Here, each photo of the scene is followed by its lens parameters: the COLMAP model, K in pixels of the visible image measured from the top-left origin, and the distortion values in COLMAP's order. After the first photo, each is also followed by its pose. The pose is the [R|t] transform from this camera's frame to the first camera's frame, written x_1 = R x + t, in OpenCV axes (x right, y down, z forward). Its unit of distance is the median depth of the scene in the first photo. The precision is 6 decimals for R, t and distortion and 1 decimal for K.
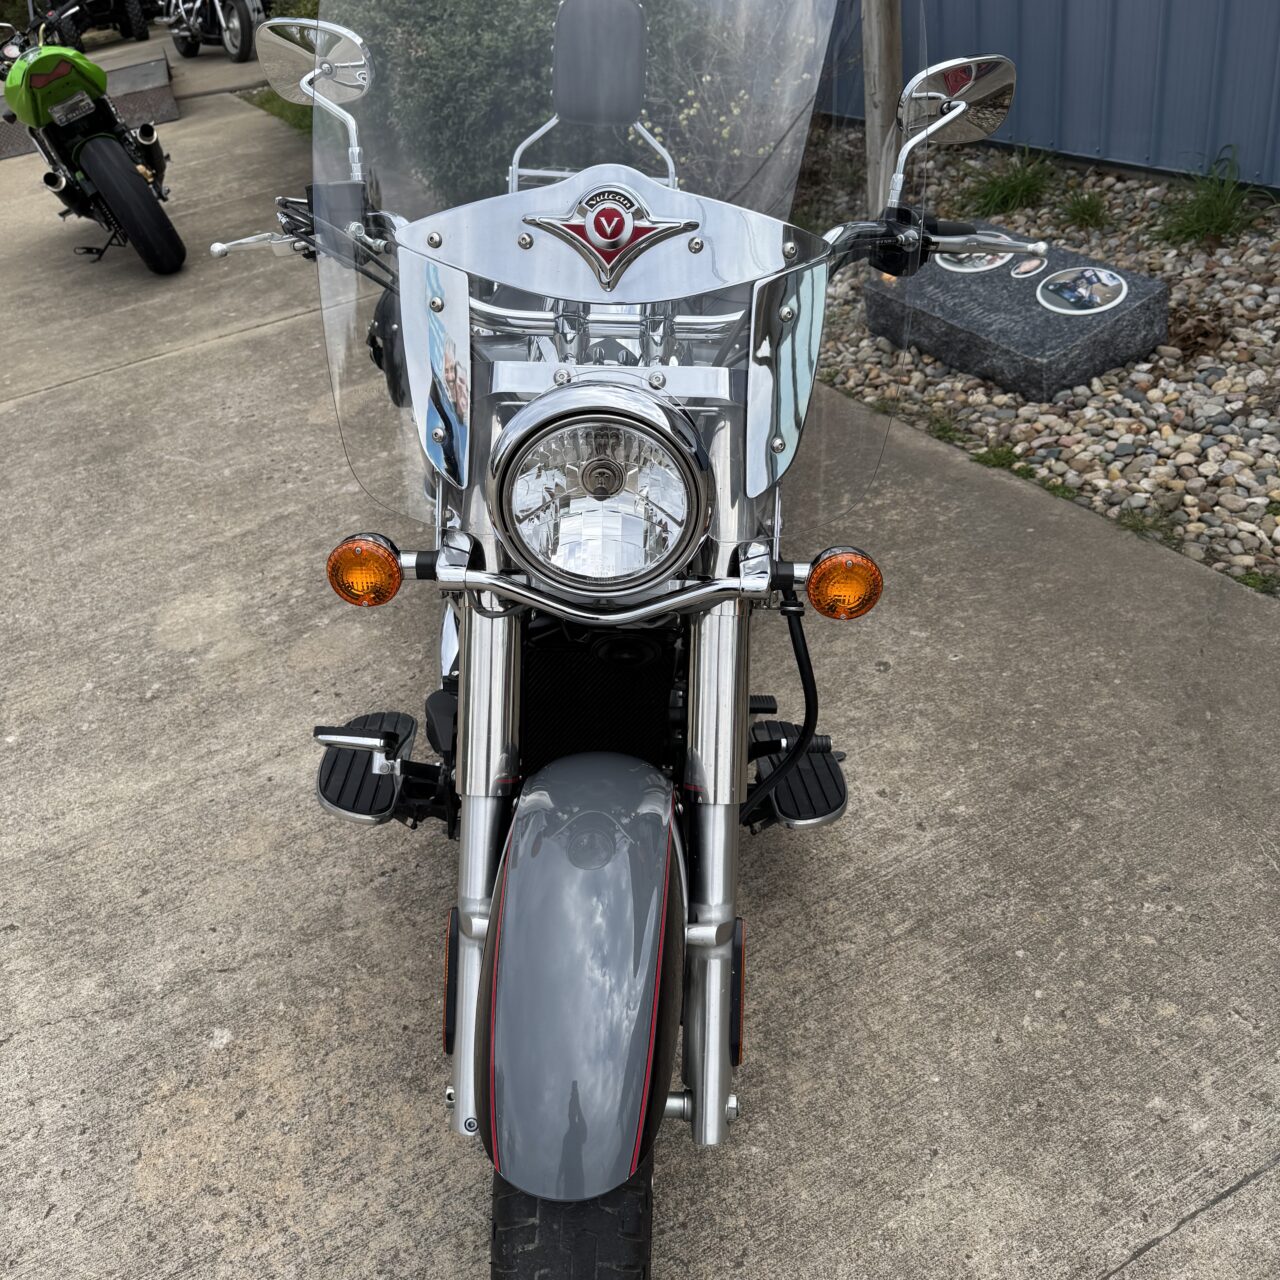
lens RADIAL K [[1179.2, 0, 640.0], [0, 1179.2, 640.0], [0, 0, 1]] dist [0.143302, -0.280530]
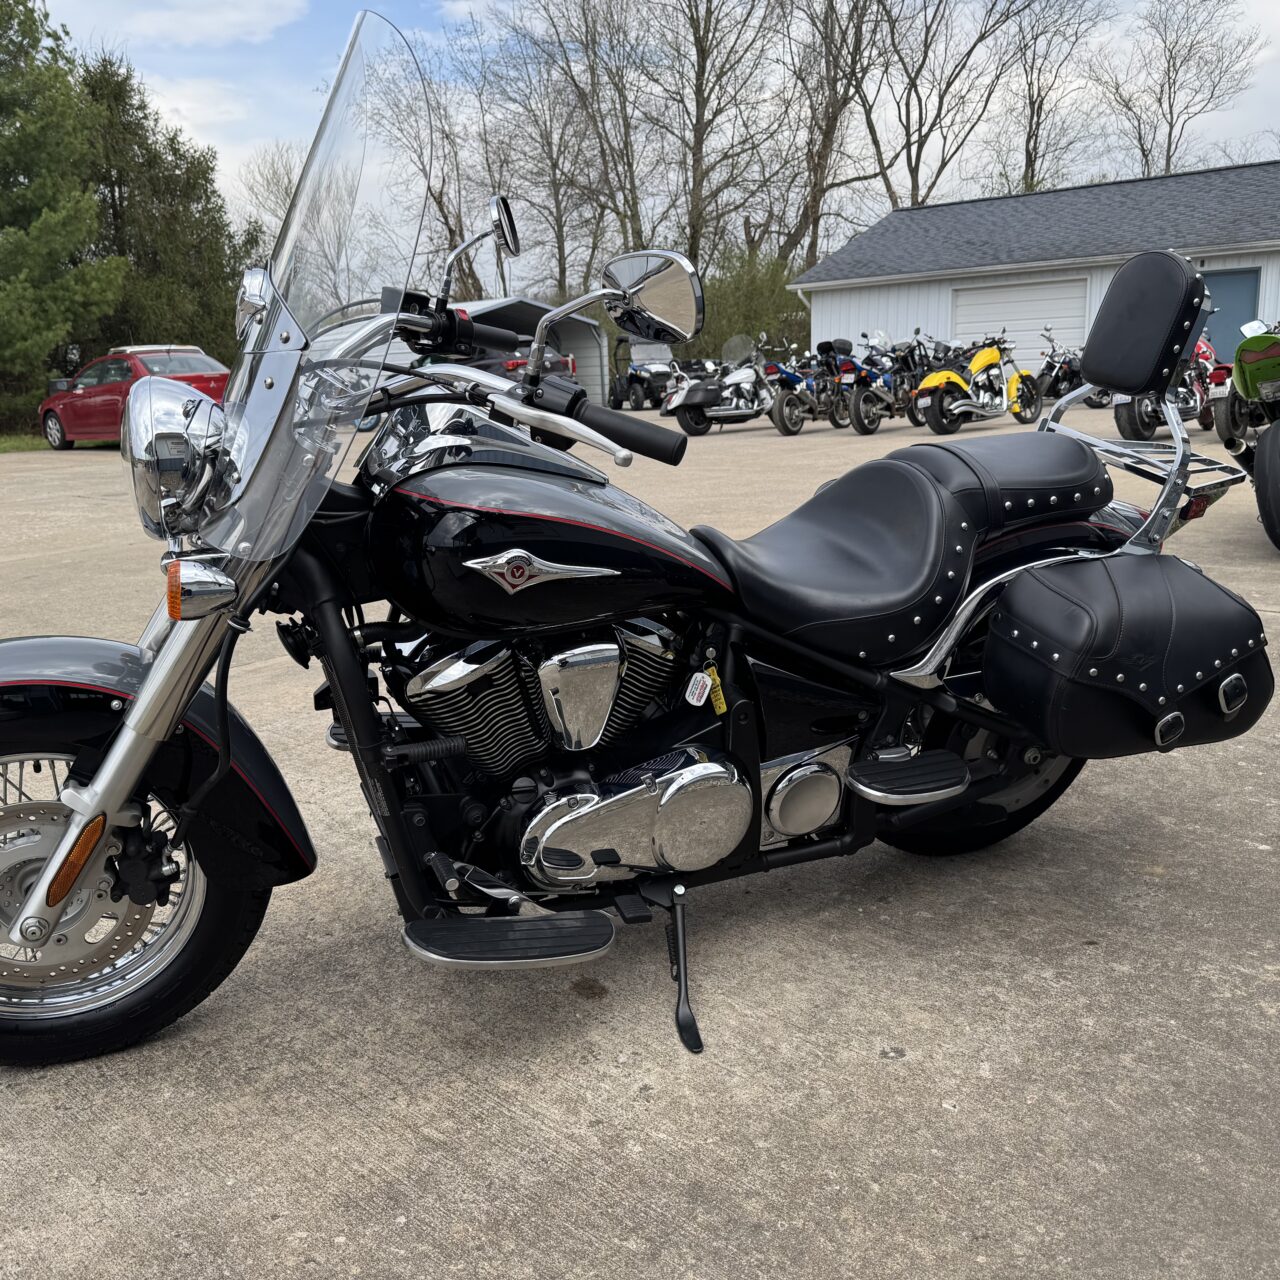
lens RADIAL K [[1191.9, 0, 640.0], [0, 1191.9, 640.0], [0, 0, 1]] dist [0.057029, -0.064601]
pose [[0.355815, 0.339502, -0.870709, 0.888165], [-0.531054, 0.840095, 0.110550, -0.242048], [0.769011, 0.423058, 0.479212, 0.496483]]
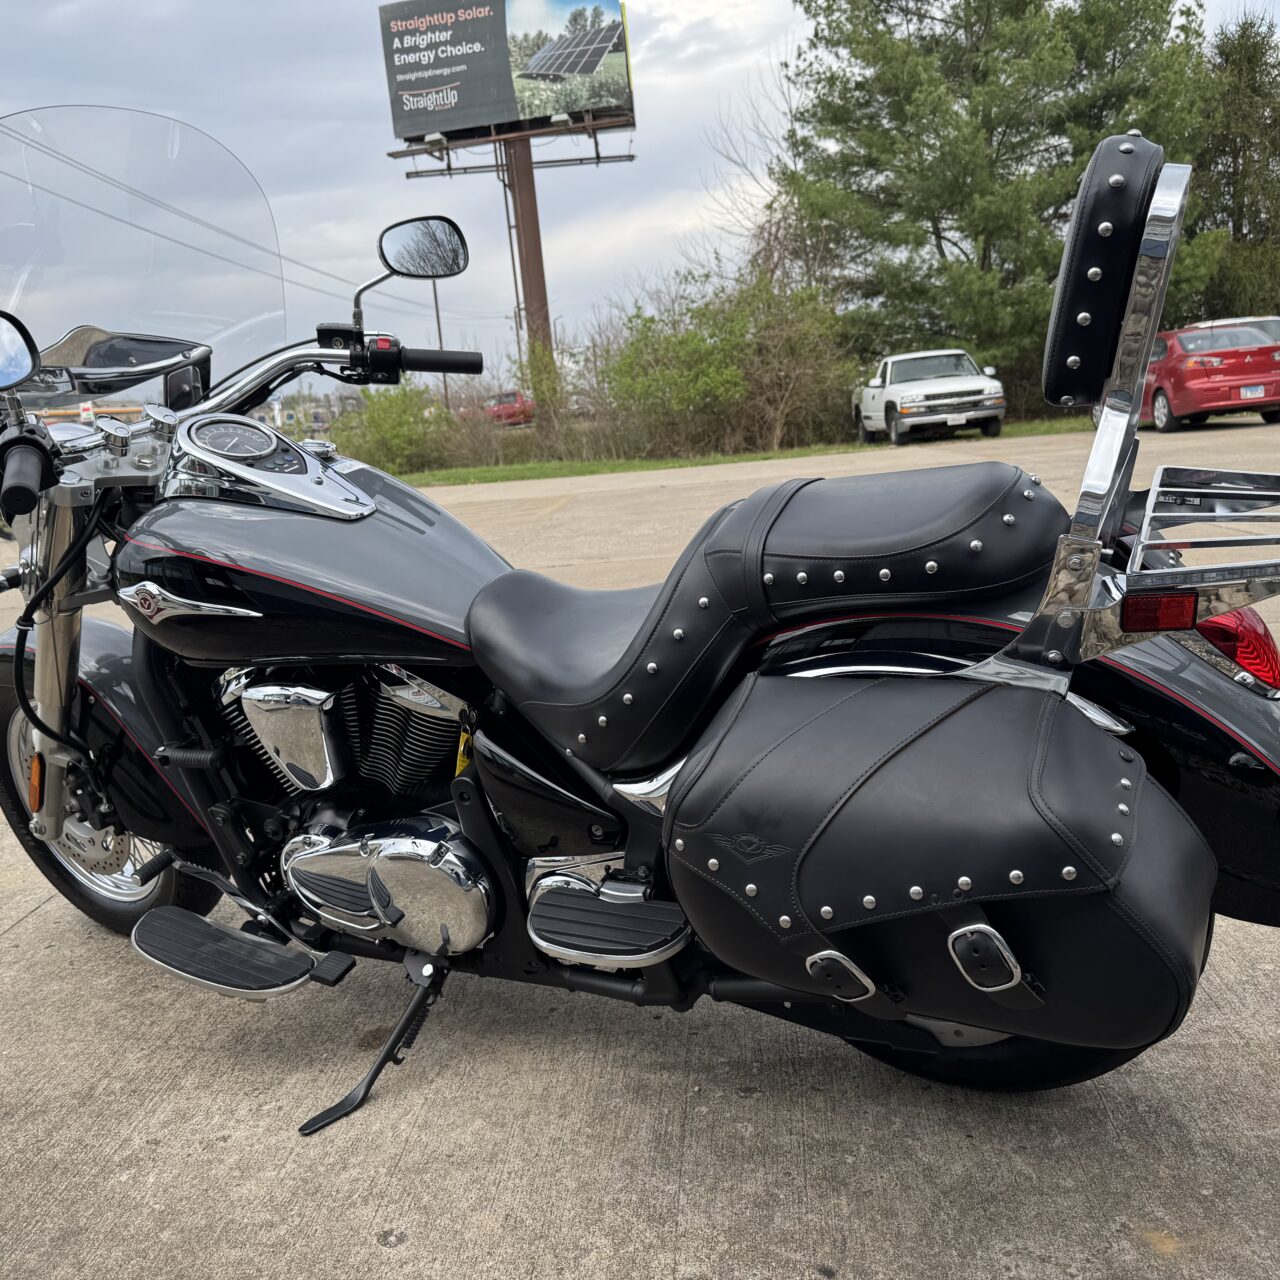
lens RADIAL K [[1212.7, 0, 641.3], [0, 1212.7, 632.5], [0, 0, 1]] dist [0.019540, -0.028503]
pose [[-0.483027, 0.340190, -0.806818, 0.668138], [-0.343127, 0.774202, 0.531861, -0.734381], [0.805574, 0.533744, -0.257232, 1.353739]]
